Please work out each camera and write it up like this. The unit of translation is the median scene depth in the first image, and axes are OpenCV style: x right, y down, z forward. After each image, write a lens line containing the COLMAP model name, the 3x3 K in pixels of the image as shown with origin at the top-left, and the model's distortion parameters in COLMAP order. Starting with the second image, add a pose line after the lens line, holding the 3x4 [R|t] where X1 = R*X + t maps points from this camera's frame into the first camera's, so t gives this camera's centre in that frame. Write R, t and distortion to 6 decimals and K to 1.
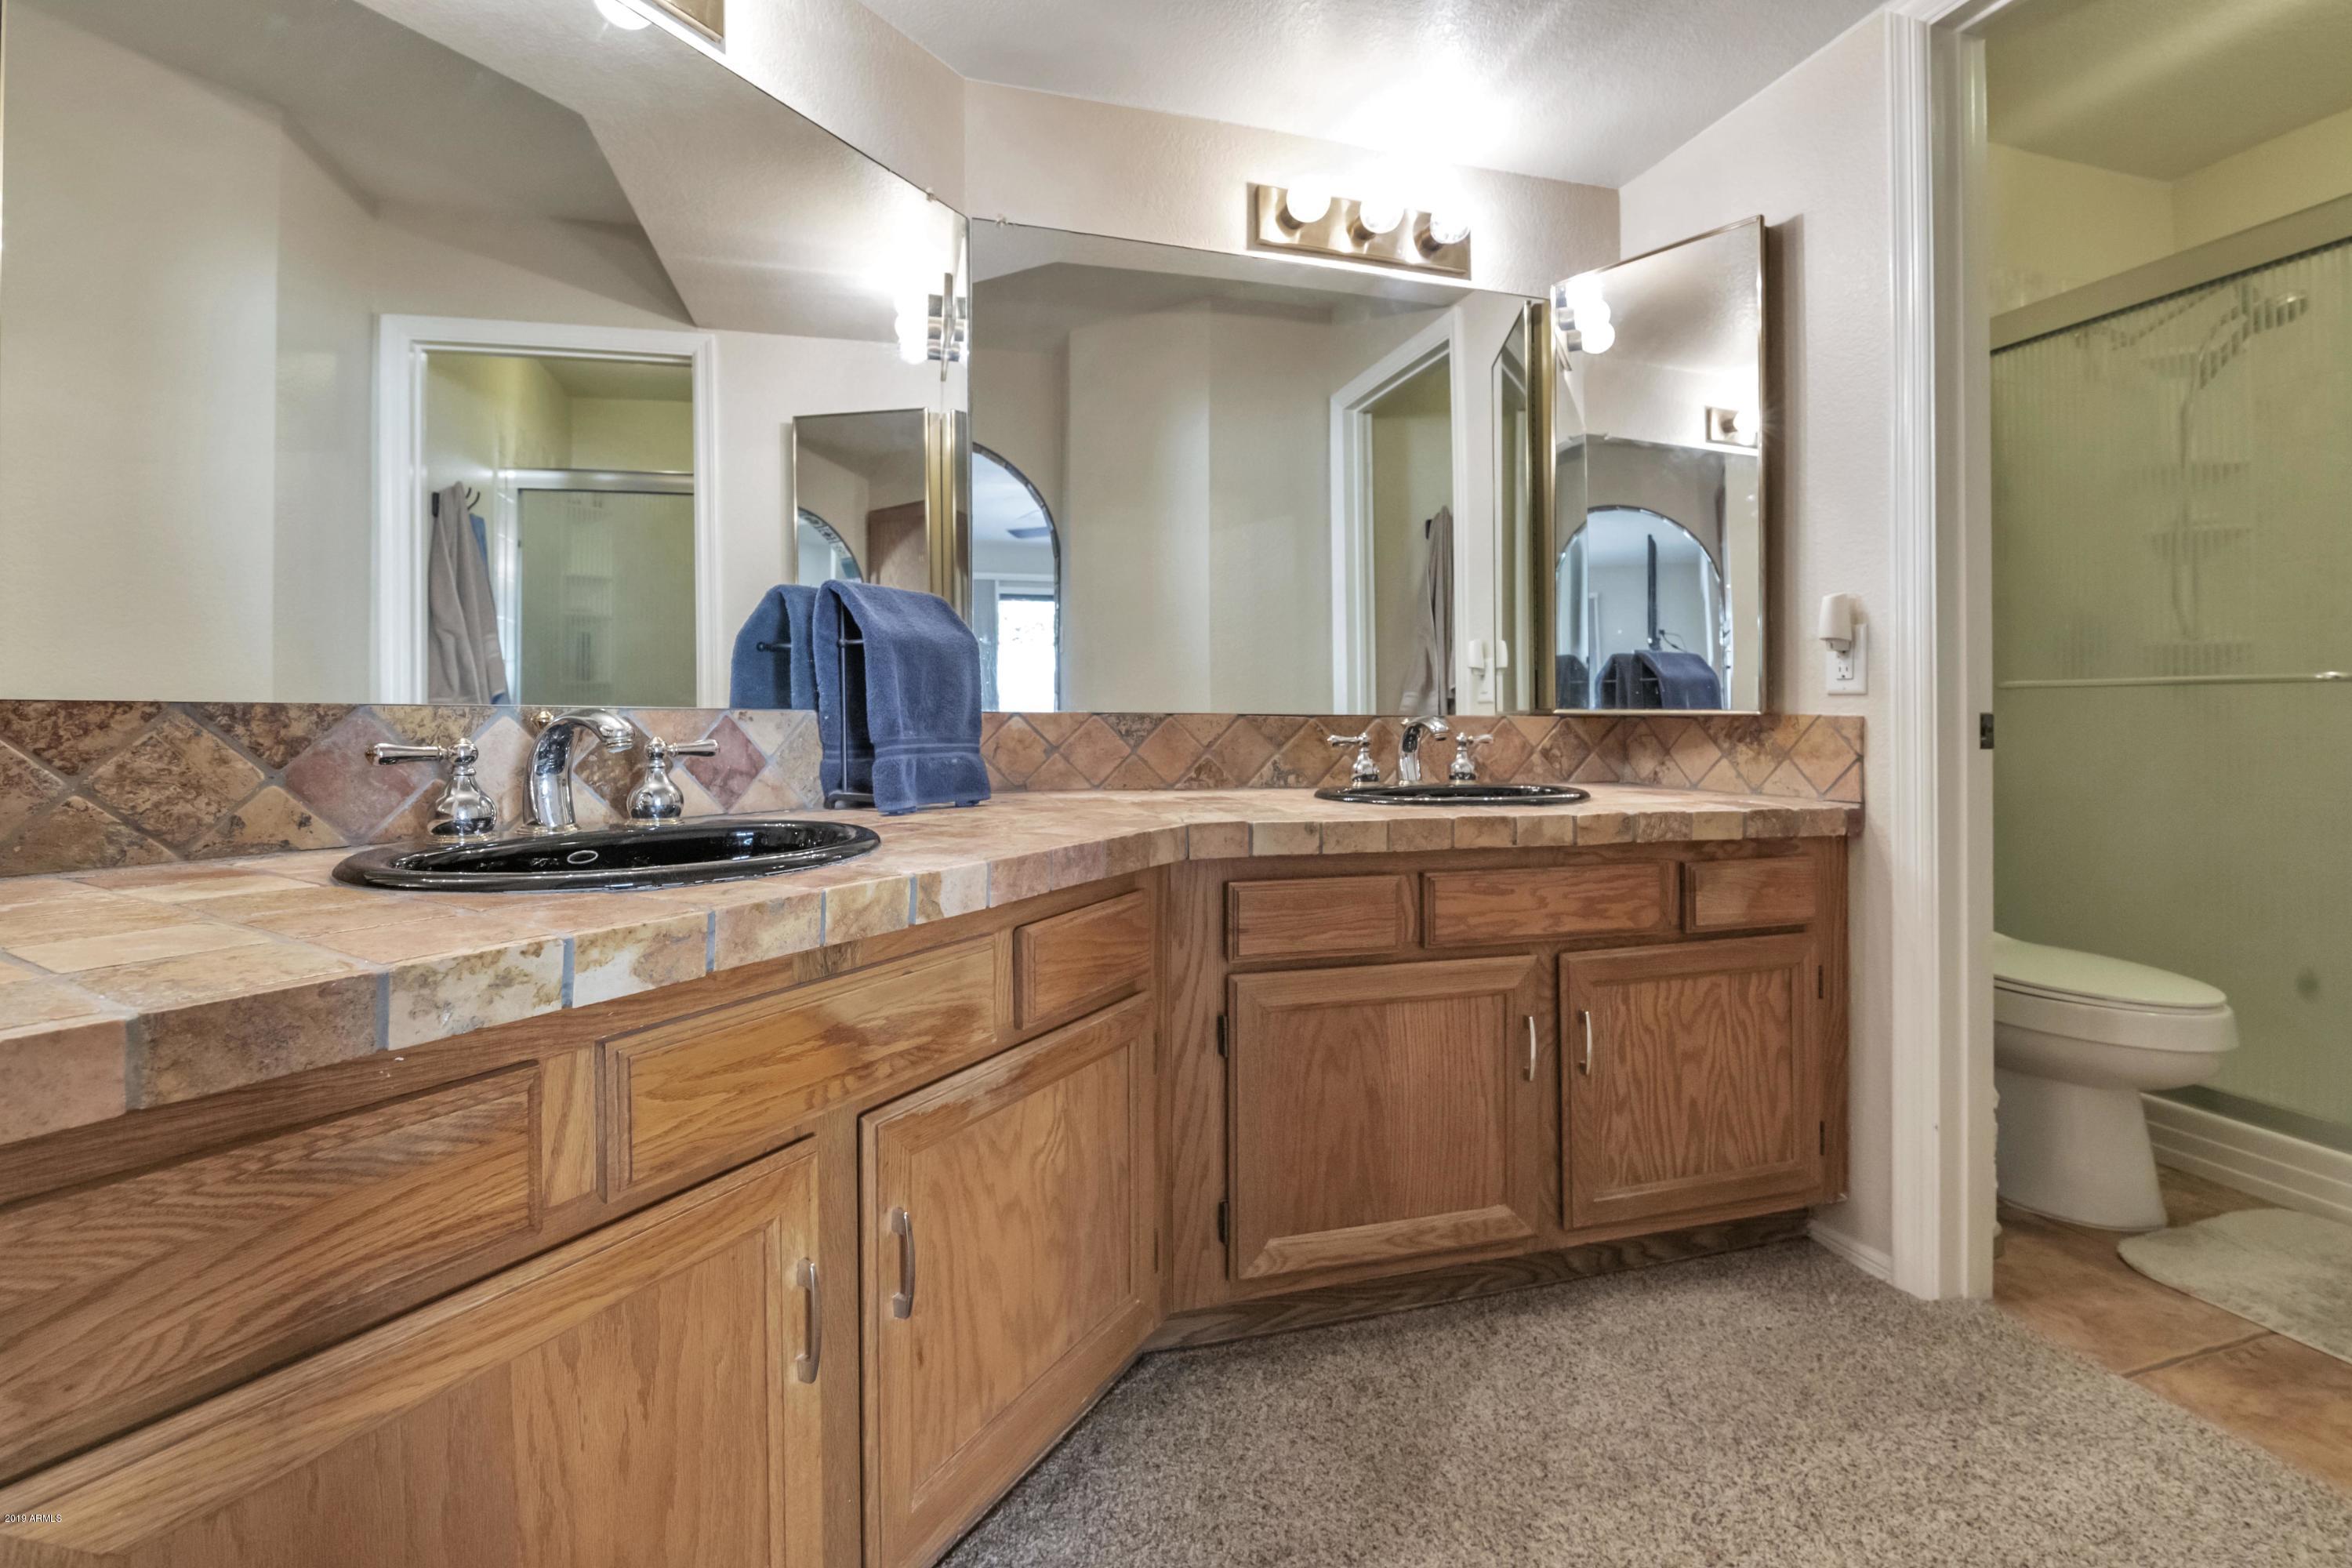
lens RADIAL K [[1034.0, 0, 1167.2], [0, 1034.0, 749.6], [0, 0, 1]] dist [-0.005348, -0.000950]
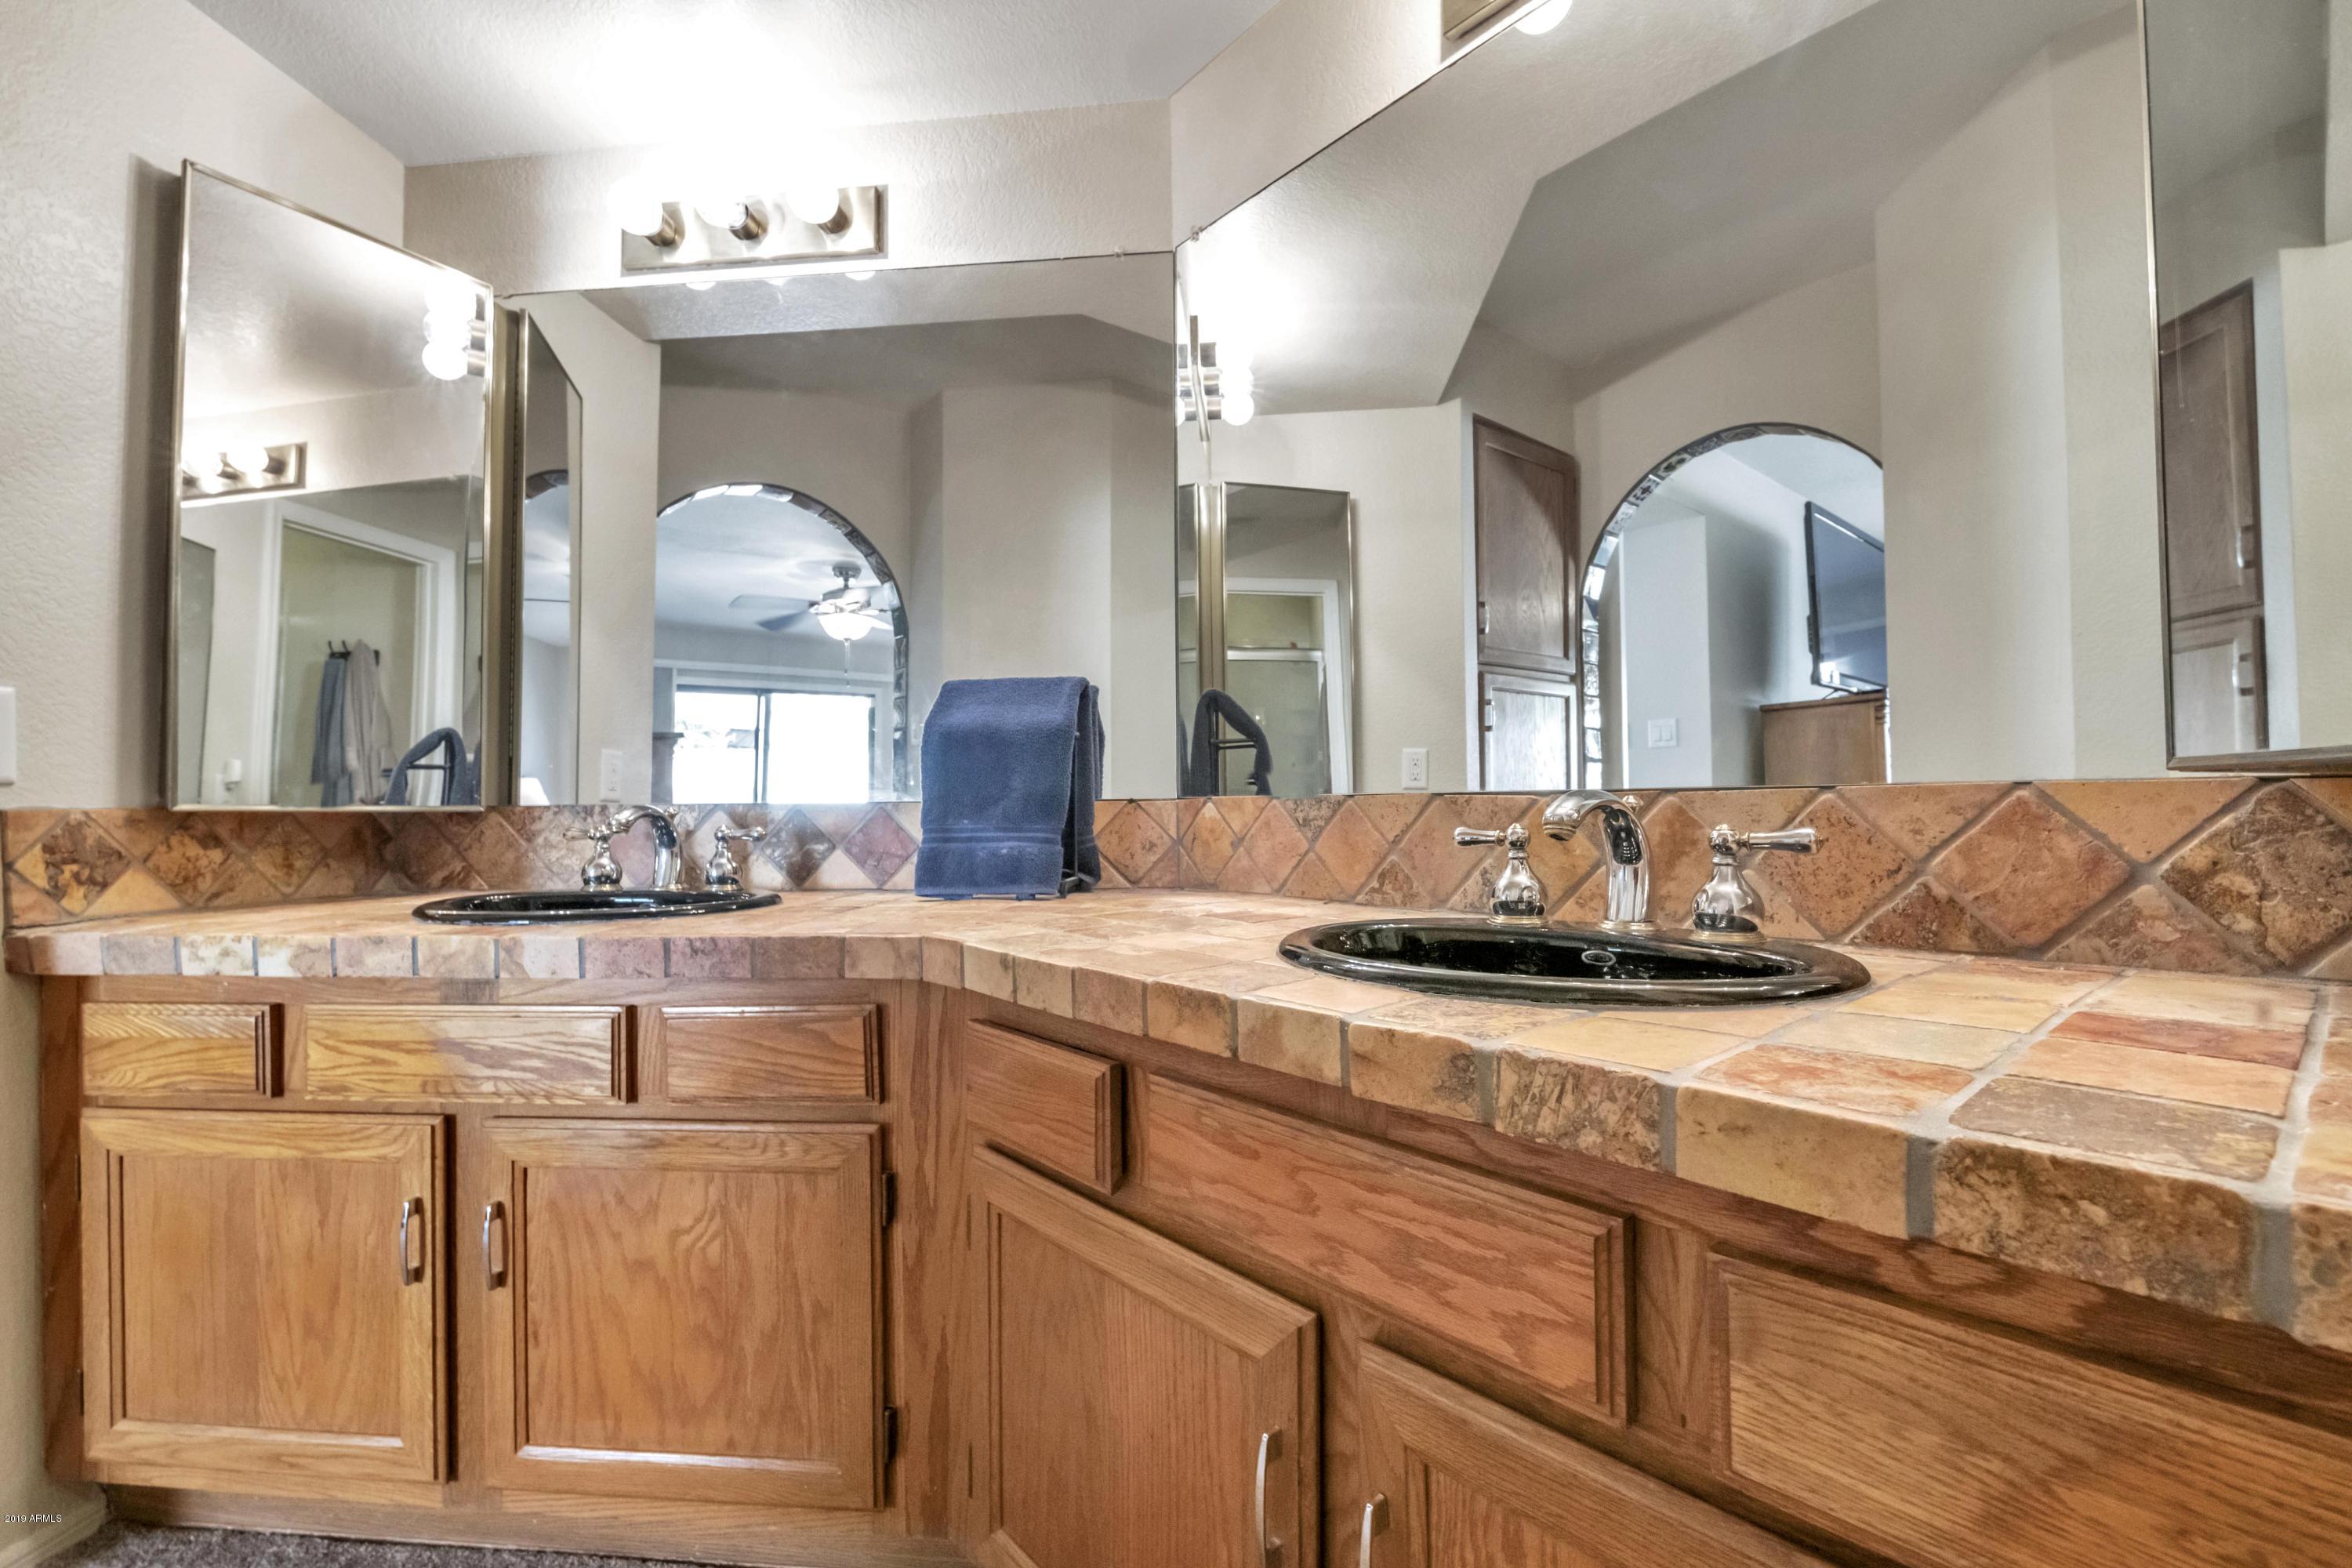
lens RADIAL K [[1040.5, 0, 1177.4], [0, 1040.5, 820.9], [0, 0, 1]] dist [-0.011790, -0.000227]
pose [[0.407088, 0.001789, -0.913387, 0.767881], [-0.014636, 0.999882, -0.004565, -0.015440], [0.913271, 0.015227, 0.407067, 0.776525]]
